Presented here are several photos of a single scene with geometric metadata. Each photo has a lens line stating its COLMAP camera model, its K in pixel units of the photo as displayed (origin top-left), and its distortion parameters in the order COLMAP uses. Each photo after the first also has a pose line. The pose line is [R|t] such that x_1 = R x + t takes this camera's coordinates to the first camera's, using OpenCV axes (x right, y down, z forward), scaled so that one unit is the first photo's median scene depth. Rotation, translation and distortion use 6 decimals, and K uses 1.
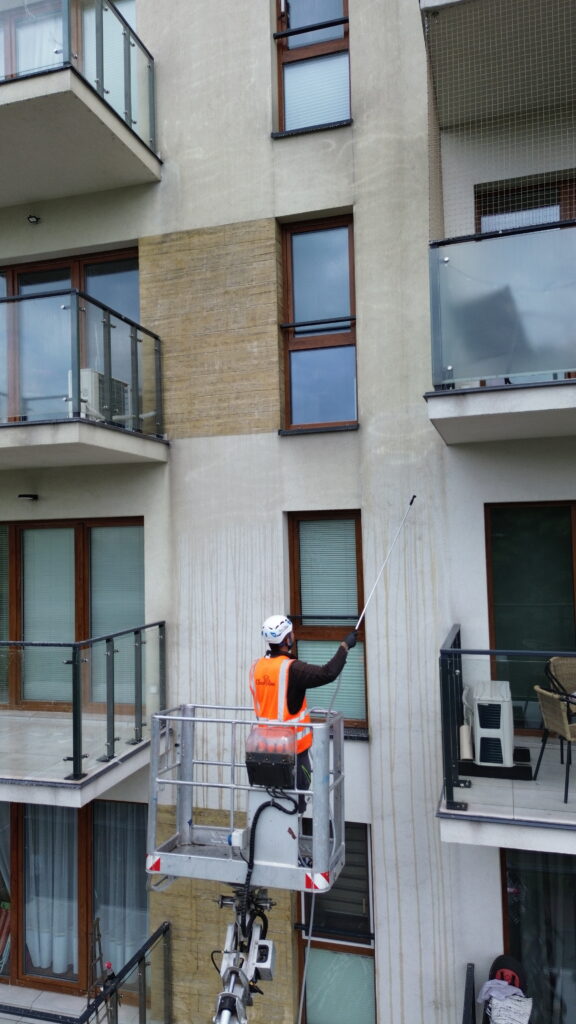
lens RADIAL K [[722.2, 0, 289.1], [0, 722.2, 509.6], [0, 0, 1]] dist [0.014459, -0.017318]
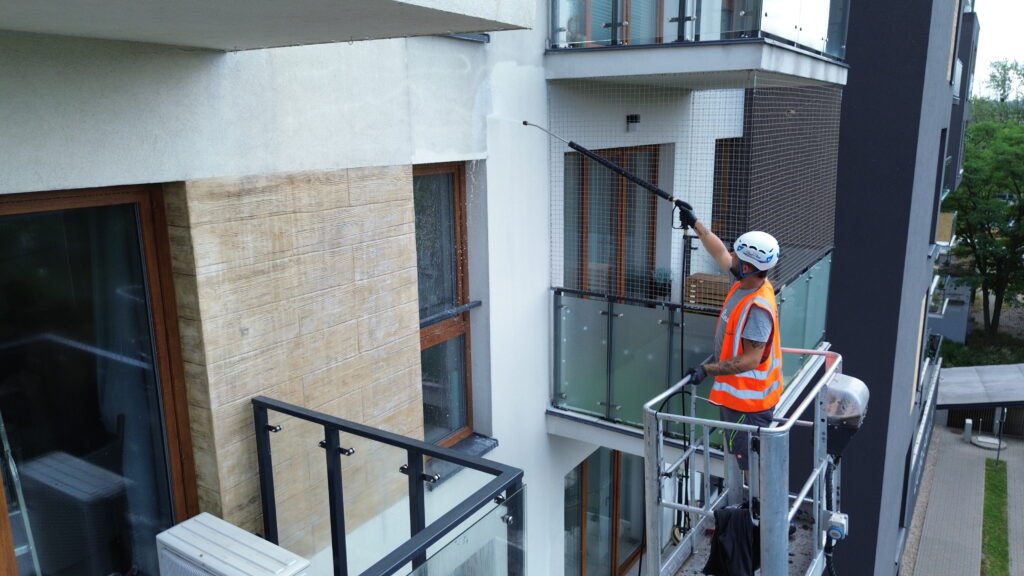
lens RADIAL K [[722.2, 0, 510.0], [0, 722.2, 281.2], [0, 0, 1]] dist [0.014459, -0.017318]
pose [[0.279464, -0.188041, 0.941563, -0.599430], [-0.031183, 0.978340, 0.204641, -0.436392], [-0.959650, -0.086550, 0.267547, 0.746542]]
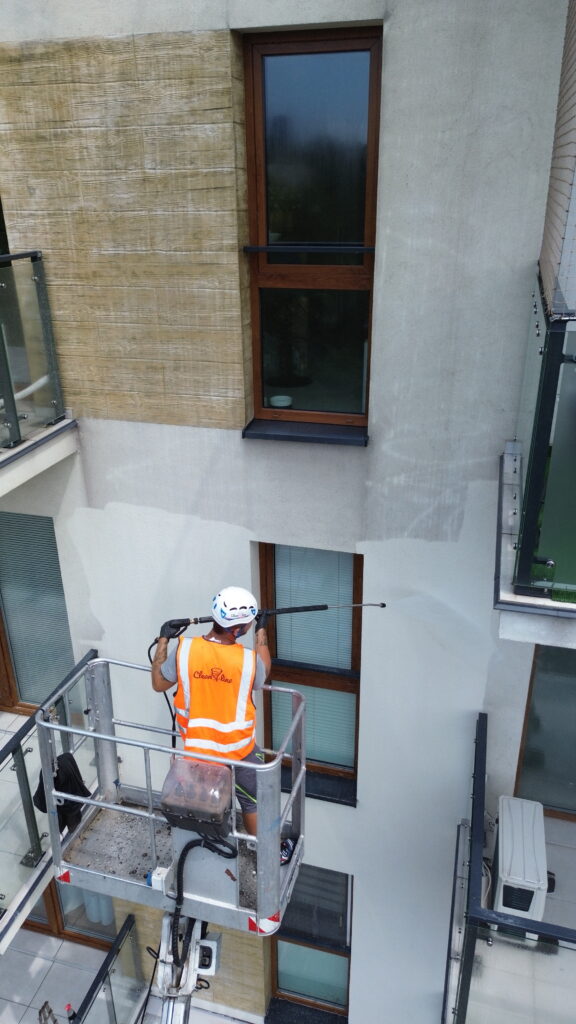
lens RADIAL K [[722.2, 0, 288.3], [0, 722.2, 504.8], [0, 0, 1]] dist [0.014459, -0.017318]
pose [[0.999392, -0.001033, 0.034845, 0.003577], [-0.014456, 0.897288, 0.441208, -0.329596], [-0.031722, -0.441444, 0.896728, 0.386941]]
